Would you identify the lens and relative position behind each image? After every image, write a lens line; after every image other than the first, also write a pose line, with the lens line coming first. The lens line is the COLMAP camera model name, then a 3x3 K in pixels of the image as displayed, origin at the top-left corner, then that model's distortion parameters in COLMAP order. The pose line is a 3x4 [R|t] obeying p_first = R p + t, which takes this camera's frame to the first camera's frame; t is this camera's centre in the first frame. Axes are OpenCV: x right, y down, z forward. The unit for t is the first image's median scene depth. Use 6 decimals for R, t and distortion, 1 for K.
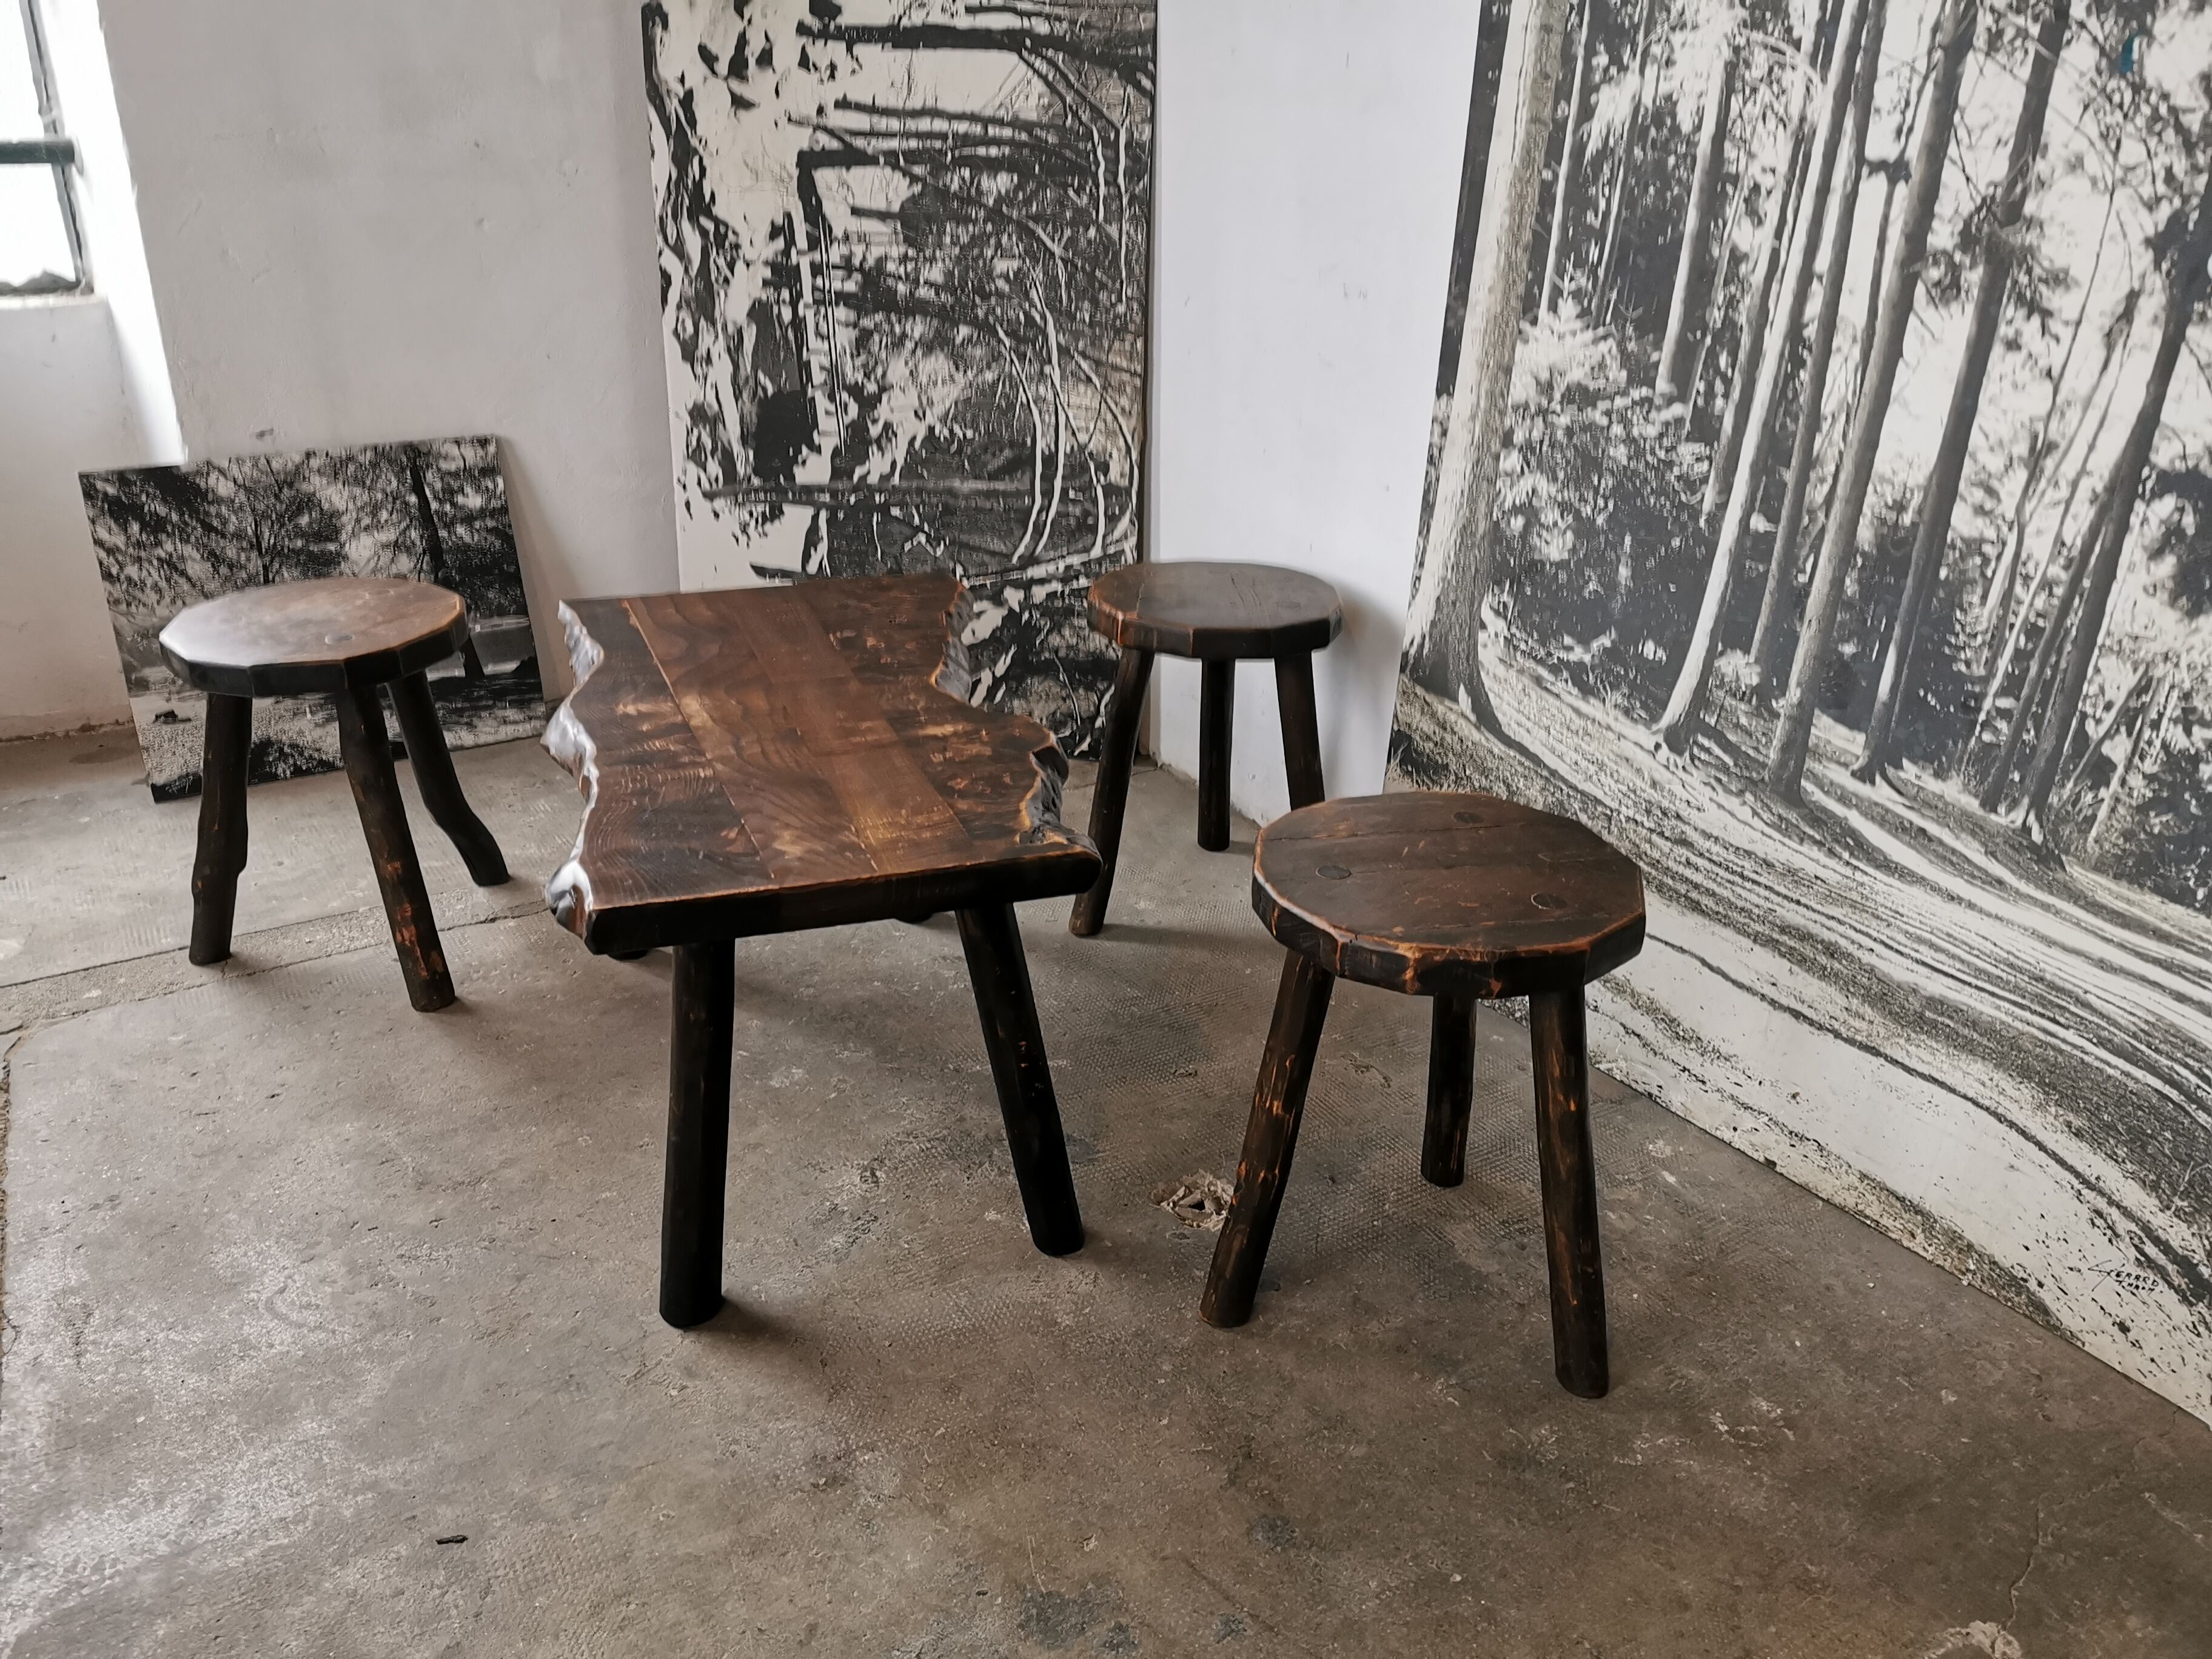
lens RADIAL K [[1721.7, 0, 1092.7], [0, 1721.7, 846.0], [0, 0, 1]] dist [0.064029, -0.087455]
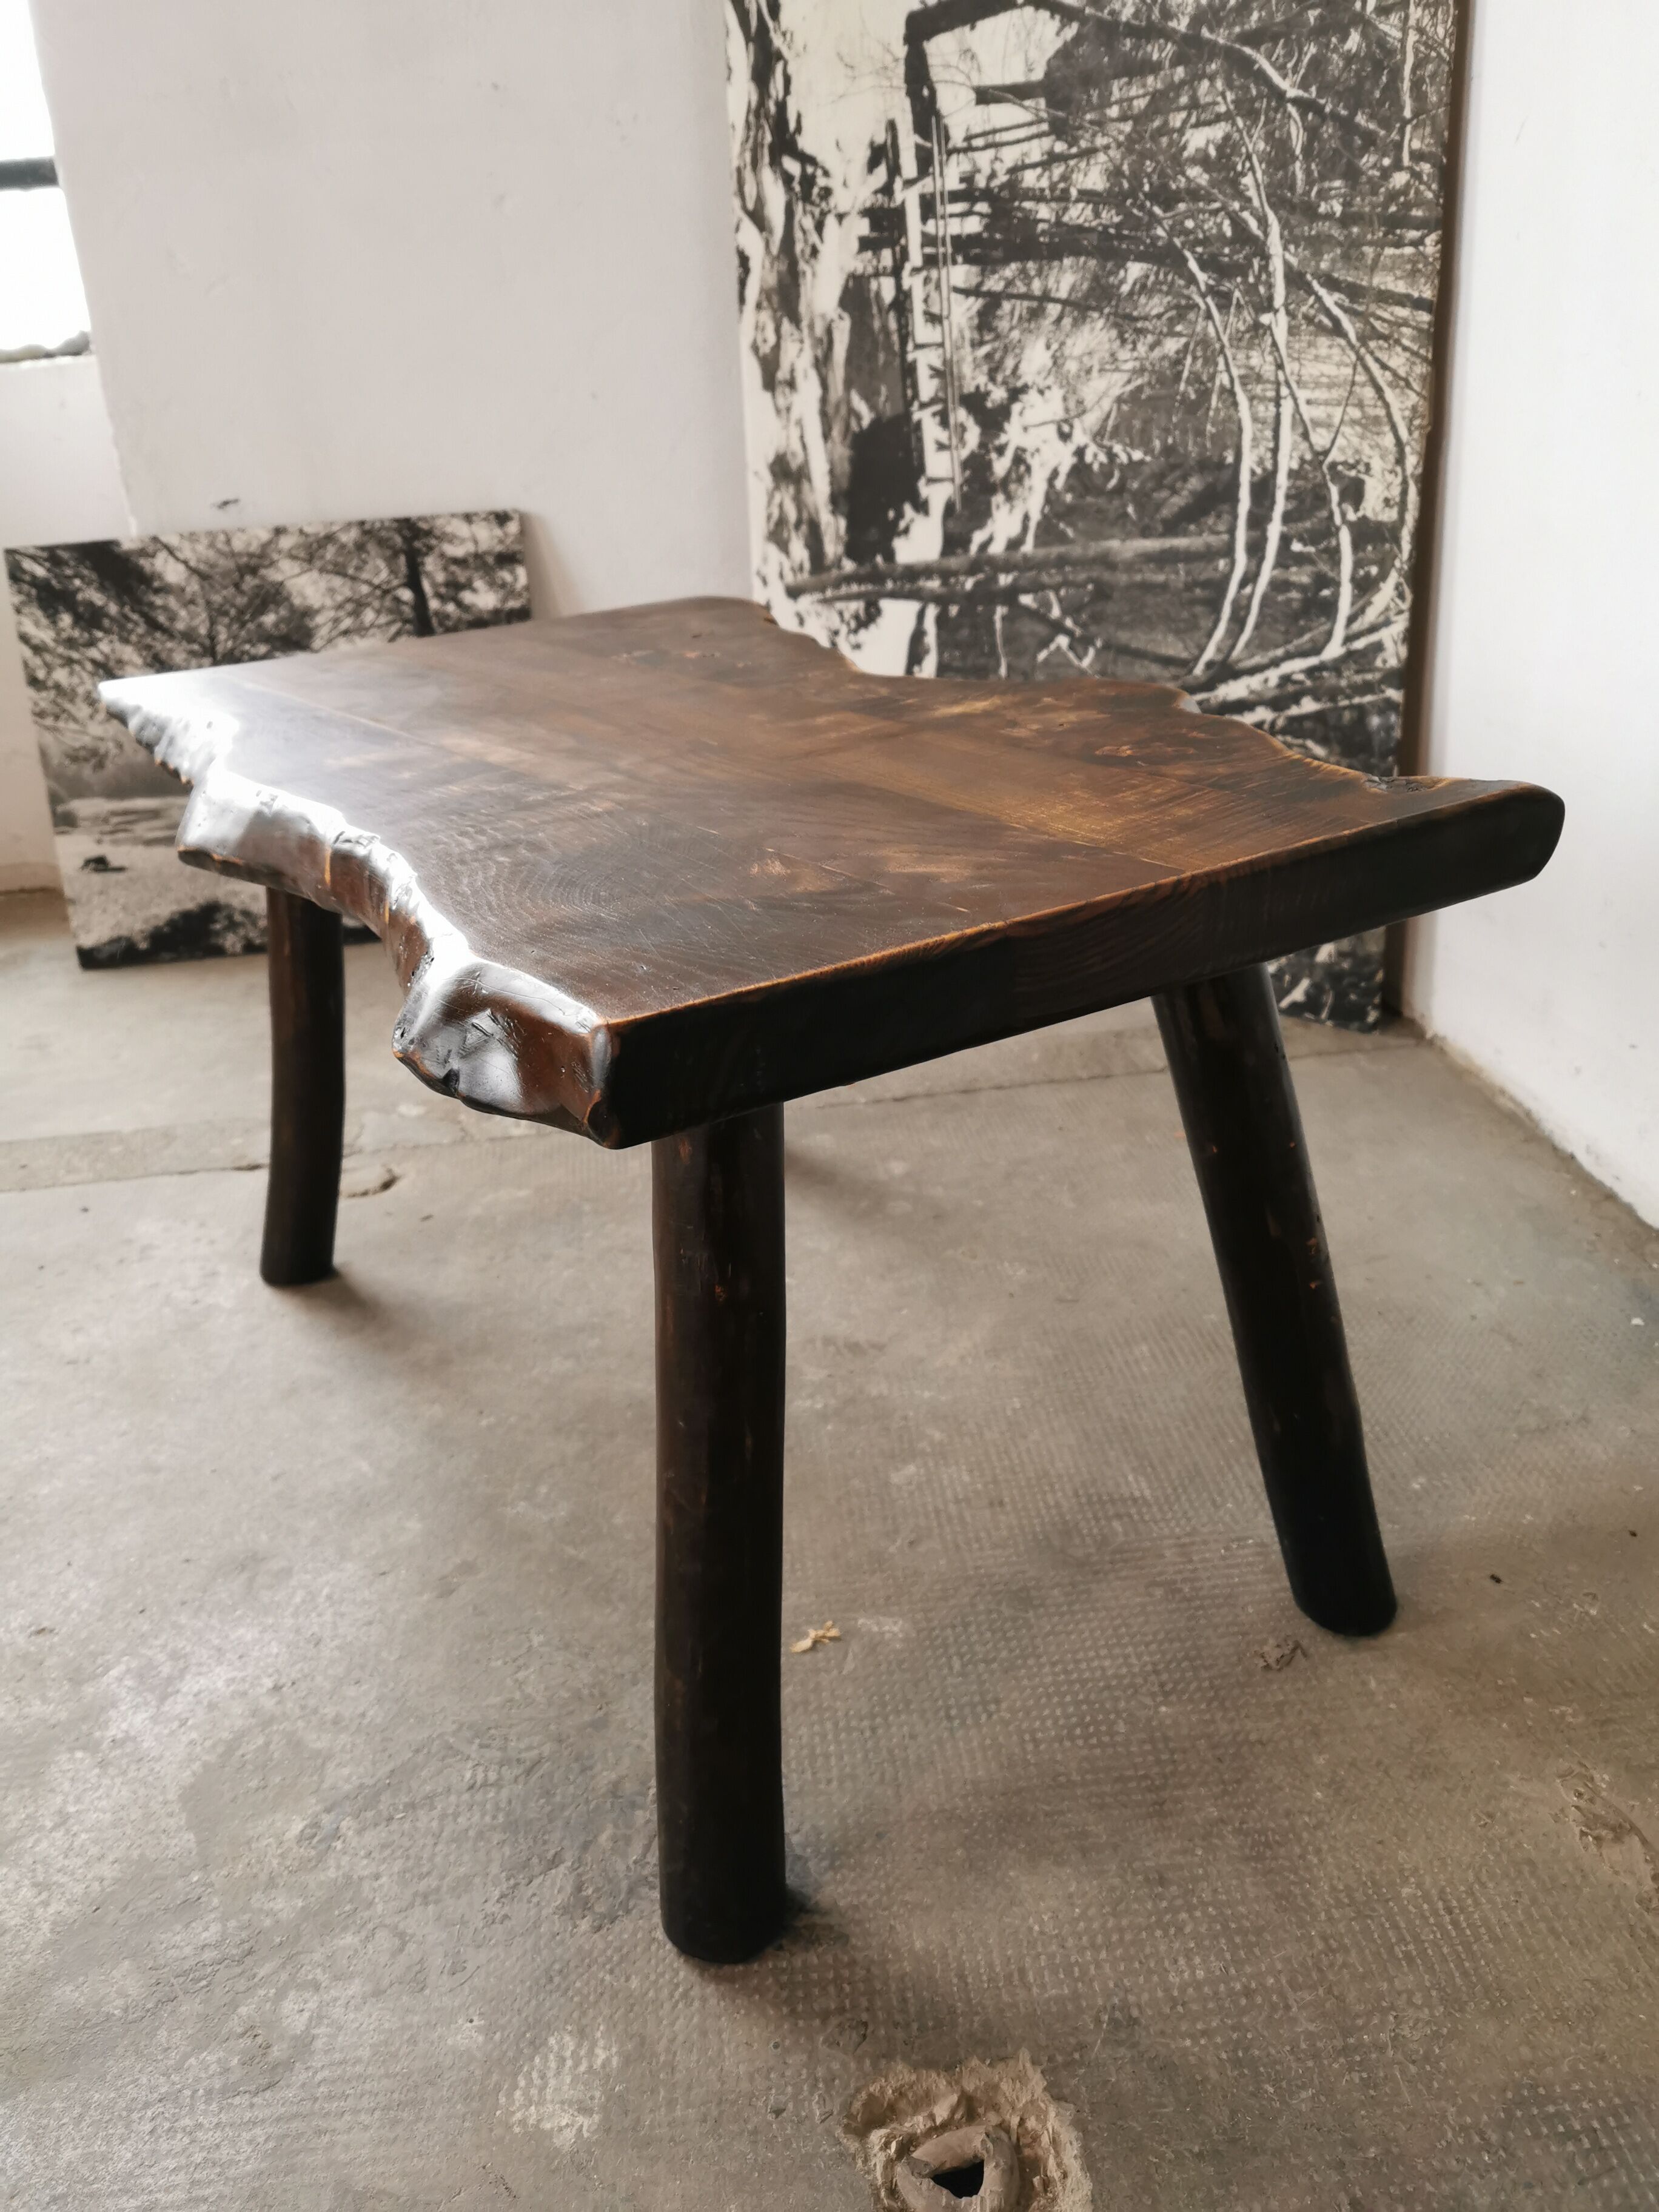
lens RADIAL K [[1715.0, 0, 784.4], [0, 1715.0, 1102.6], [0, 0, 1]] dist [0.073499, -0.115891]
pose [[0.888049, 0.107535, -0.446996, 0.111814], [-0.110704, 0.993670, 0.019114, -0.014882], [0.446222, 0.032510, 0.894332, 0.422174]]
